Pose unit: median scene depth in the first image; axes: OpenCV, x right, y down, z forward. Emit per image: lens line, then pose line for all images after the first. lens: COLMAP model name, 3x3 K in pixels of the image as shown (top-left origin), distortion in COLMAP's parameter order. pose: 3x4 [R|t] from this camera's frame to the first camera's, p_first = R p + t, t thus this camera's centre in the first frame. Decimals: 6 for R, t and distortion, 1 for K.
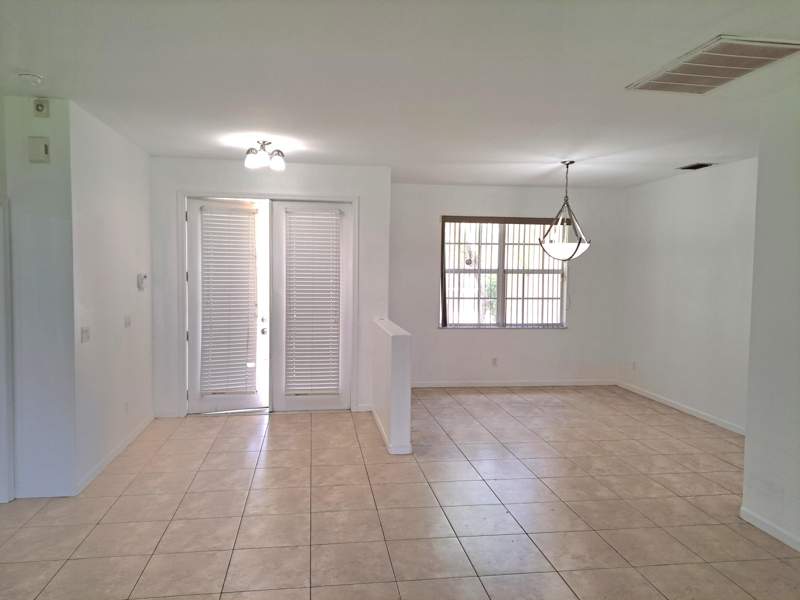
lens RADIAL K [[556.3, 0, 398.3], [0, 556.3, 297.0], [0, 0, 1]] dist [0.069045, -0.060662]
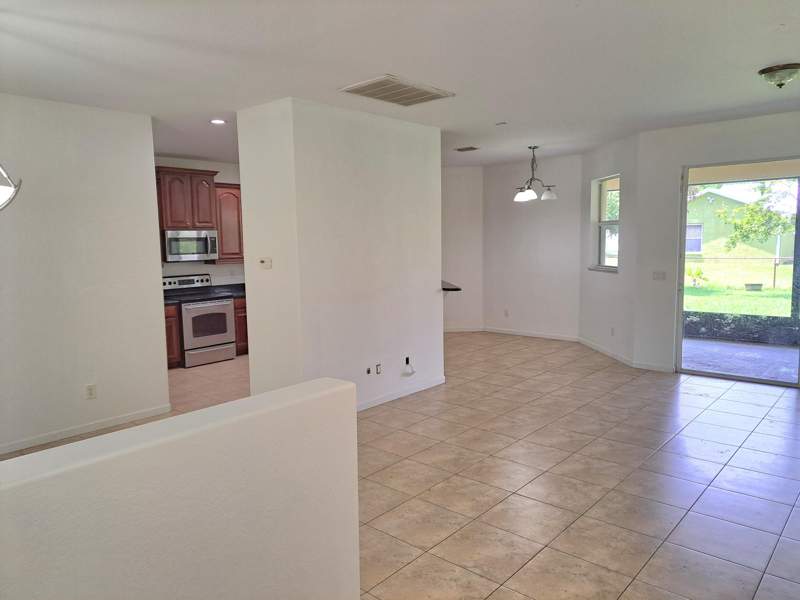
lens RADIAL K [[556.3, 0, 398.3], [0, 556.3, 297.0], [0, 0, 1]] dist [0.069045, -0.060662]
pose [[-0.631711, -0.077979, 0.771272, -0.524035], [0.057101, 0.987544, 0.146614, -0.087304], [-0.773098, 0.136659, -0.619389, 1.742480]]
